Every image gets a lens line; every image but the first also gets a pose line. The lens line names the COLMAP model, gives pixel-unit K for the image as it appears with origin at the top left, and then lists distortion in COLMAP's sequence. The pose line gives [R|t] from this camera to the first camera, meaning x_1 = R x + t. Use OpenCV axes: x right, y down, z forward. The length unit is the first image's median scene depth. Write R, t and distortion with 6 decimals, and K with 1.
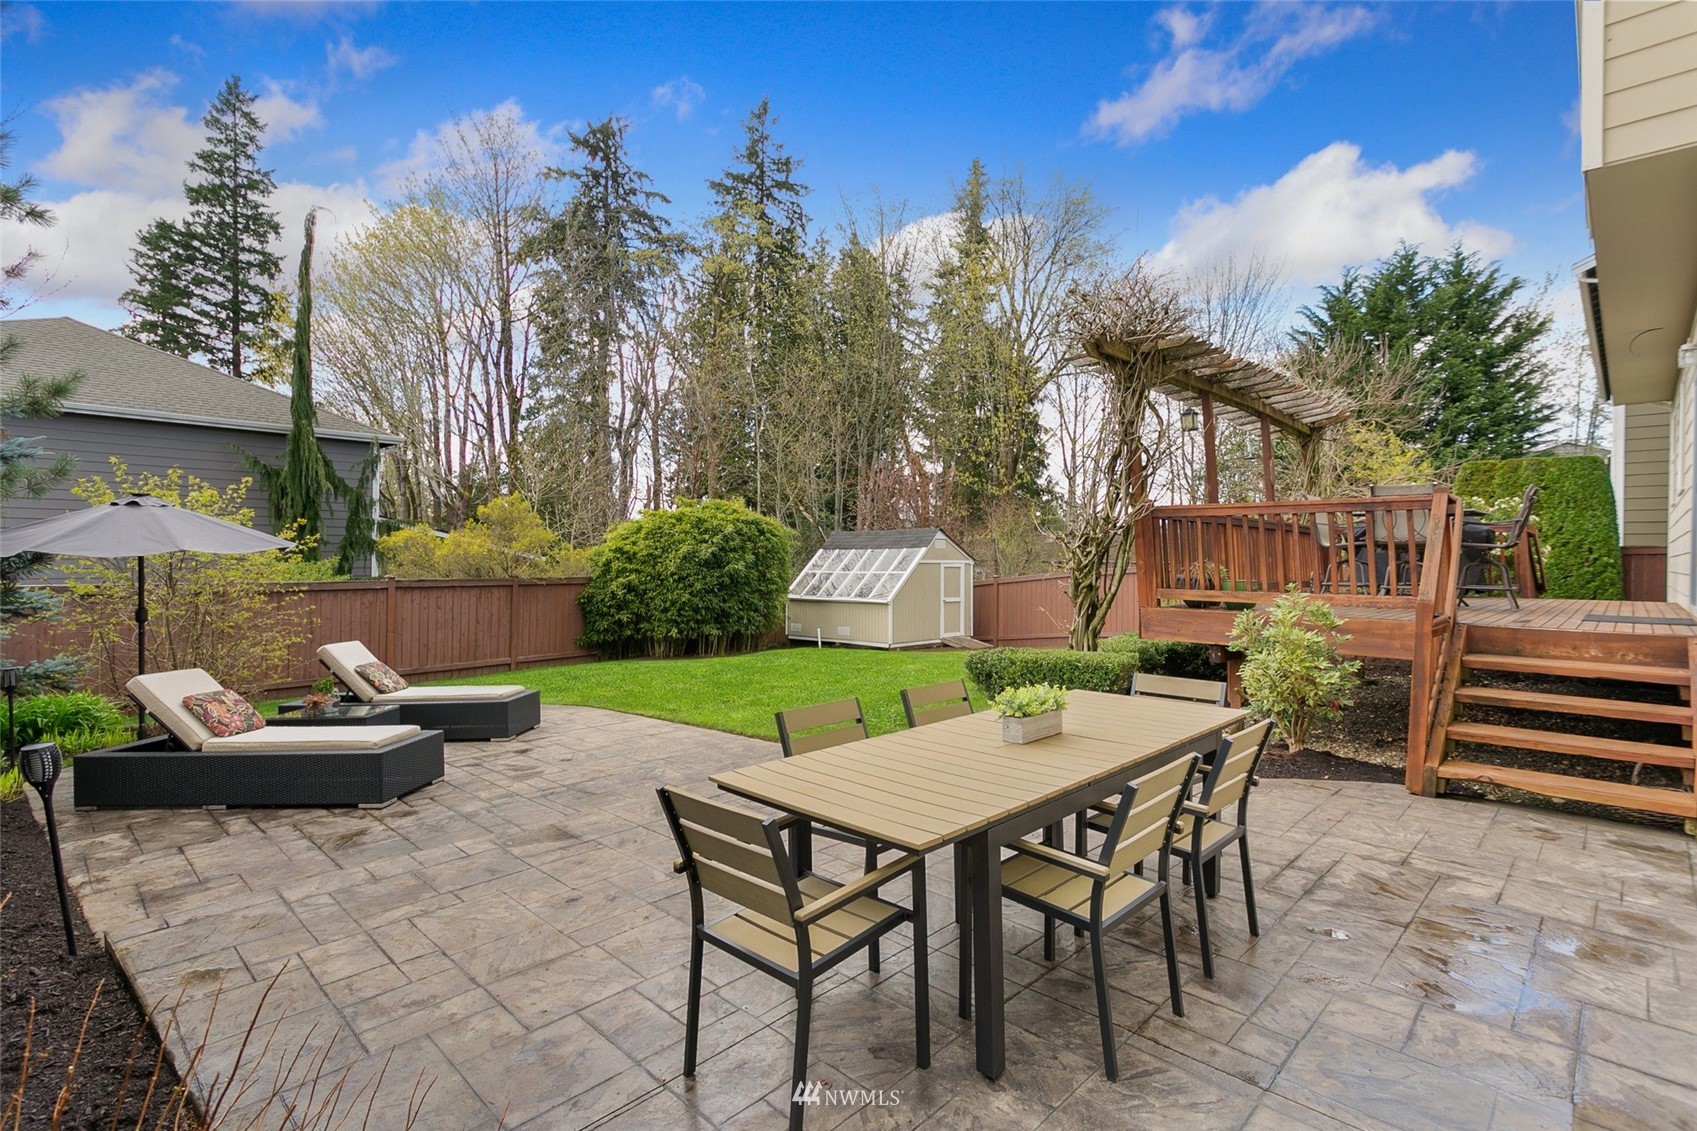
lens RADIAL K [[806.1, 0, 848.5], [0, 806.1, 565.5], [0, 0, 1]] dist [0.000914, -0.001017]
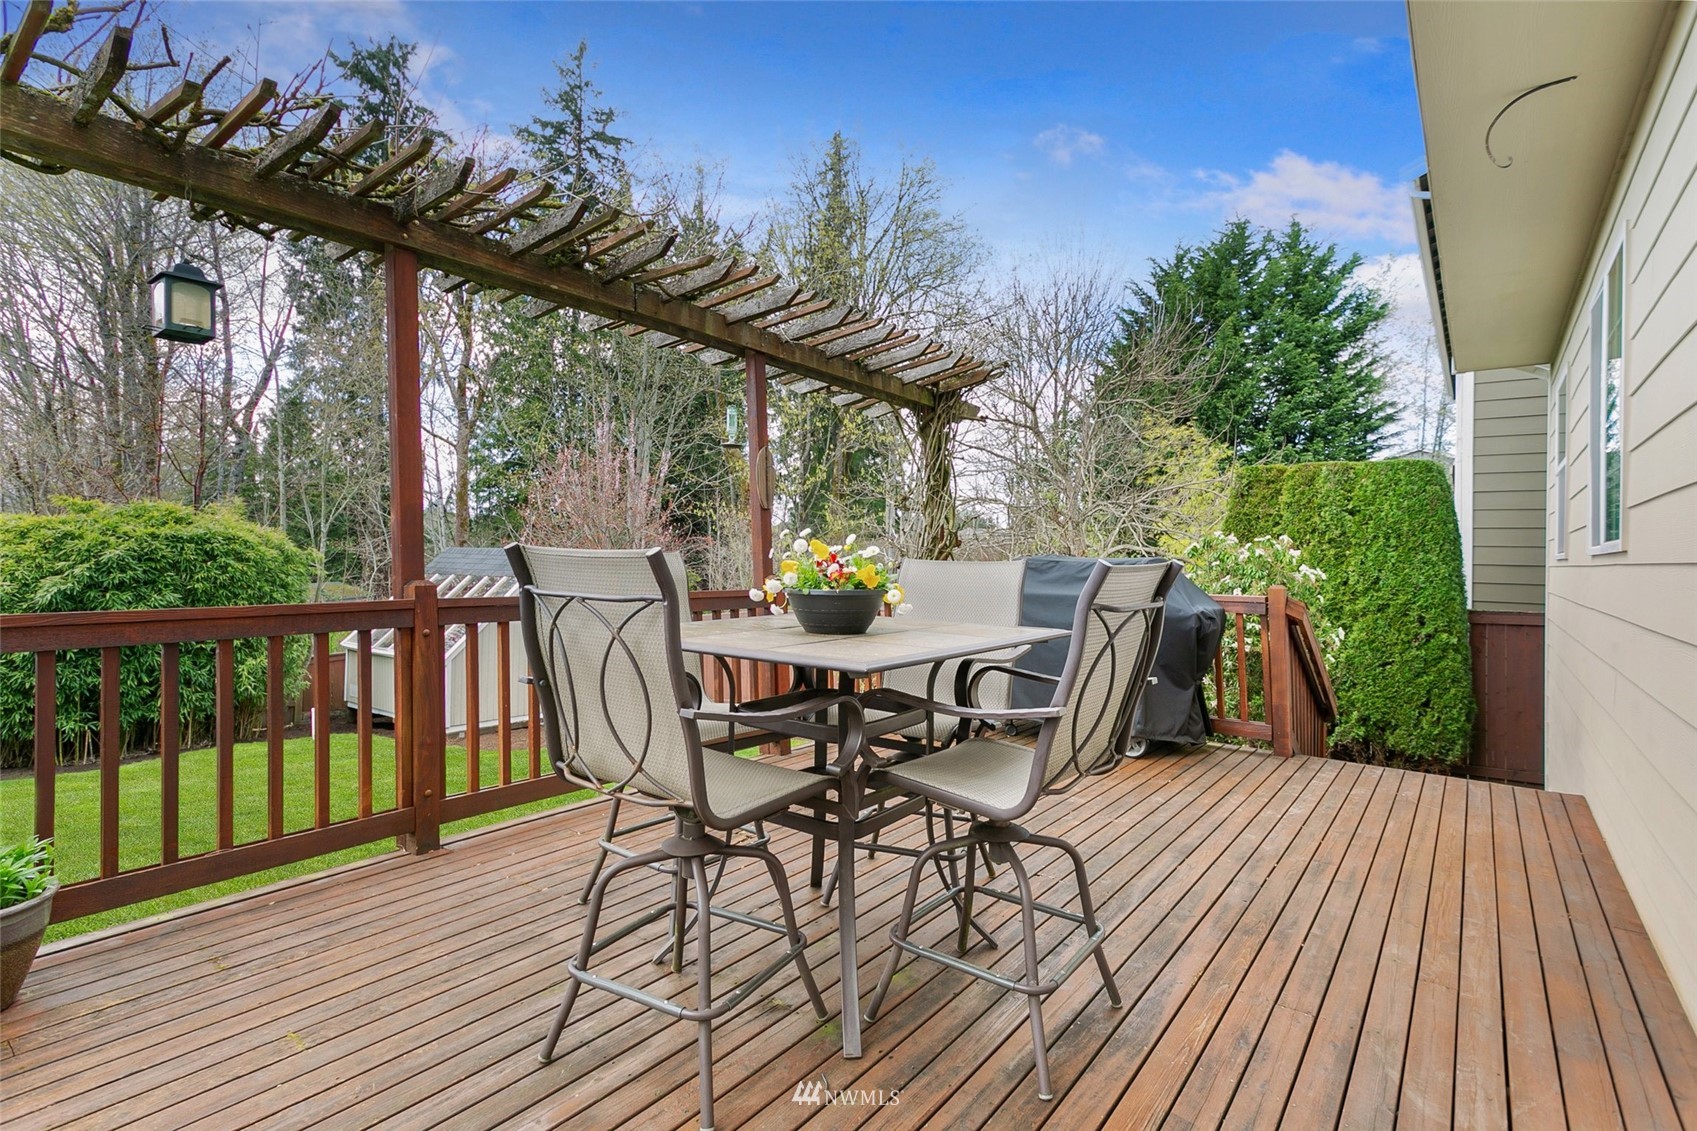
lens RADIAL K [[813.8, 0, 849.5], [0, 813.8, 550.8], [0, 0, 1]] dist [0.002384, 0.000376]
pose [[0.993516, 0.009044, 0.113329, 0.200571], [-0.007673, 0.999892, -0.012532, -0.026933], [-0.113430, 0.011581, 0.993478, 0.208860]]
